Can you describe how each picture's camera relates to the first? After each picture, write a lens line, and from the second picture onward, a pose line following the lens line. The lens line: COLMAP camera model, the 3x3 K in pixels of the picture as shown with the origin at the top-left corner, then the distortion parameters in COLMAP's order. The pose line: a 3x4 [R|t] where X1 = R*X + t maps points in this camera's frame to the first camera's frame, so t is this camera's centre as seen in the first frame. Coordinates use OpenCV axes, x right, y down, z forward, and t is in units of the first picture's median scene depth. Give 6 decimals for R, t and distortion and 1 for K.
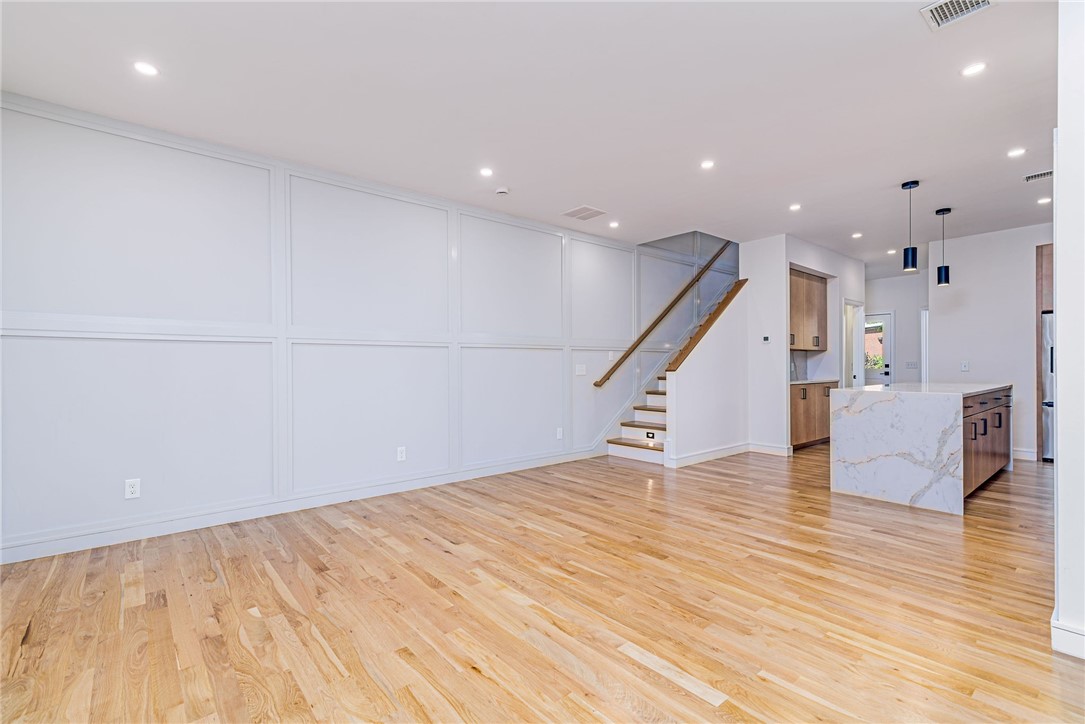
lens RADIAL K [[492.9, 0, 541.3], [0, 492.9, 363.5], [0, 0, 1]] dist [0.012703, -0.001022]
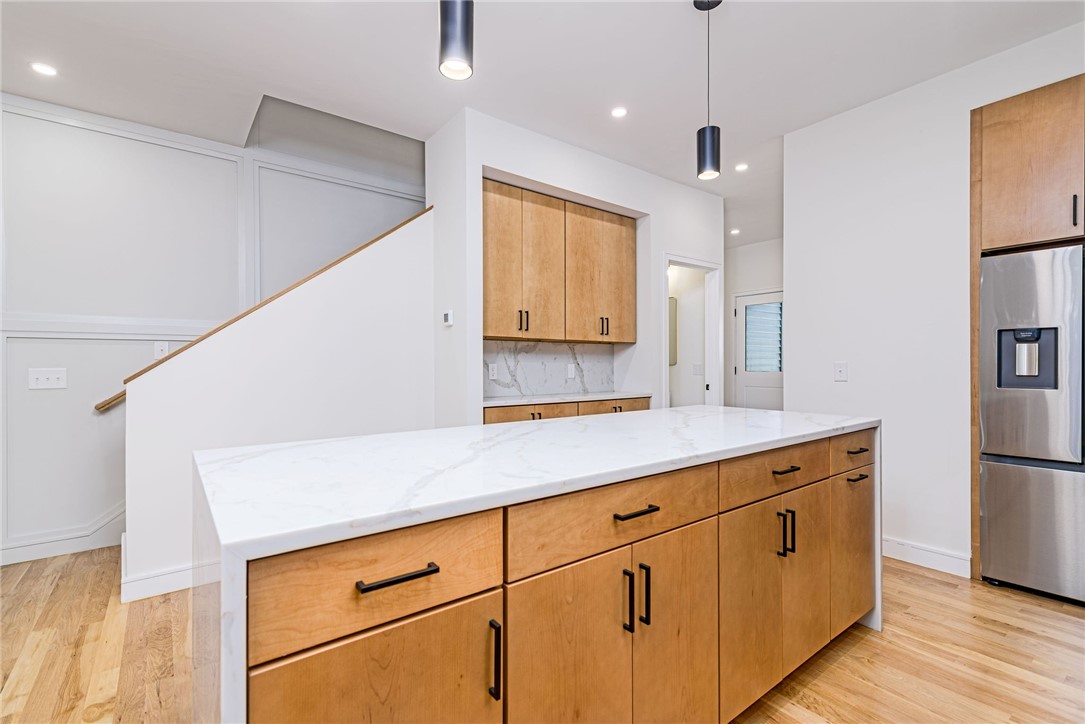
lens RADIAL K [[492.9, 0, 545.0], [0, 492.9, 363.6], [0, 0, 1]] dist [0.012703, -0.001022]
pose [[0.999324, -0.000143, -0.036769, 0.584092], [0.000088, 0.999999, -0.001498, -0.001530], [0.036769, 0.001494, 0.999323, 0.498849]]
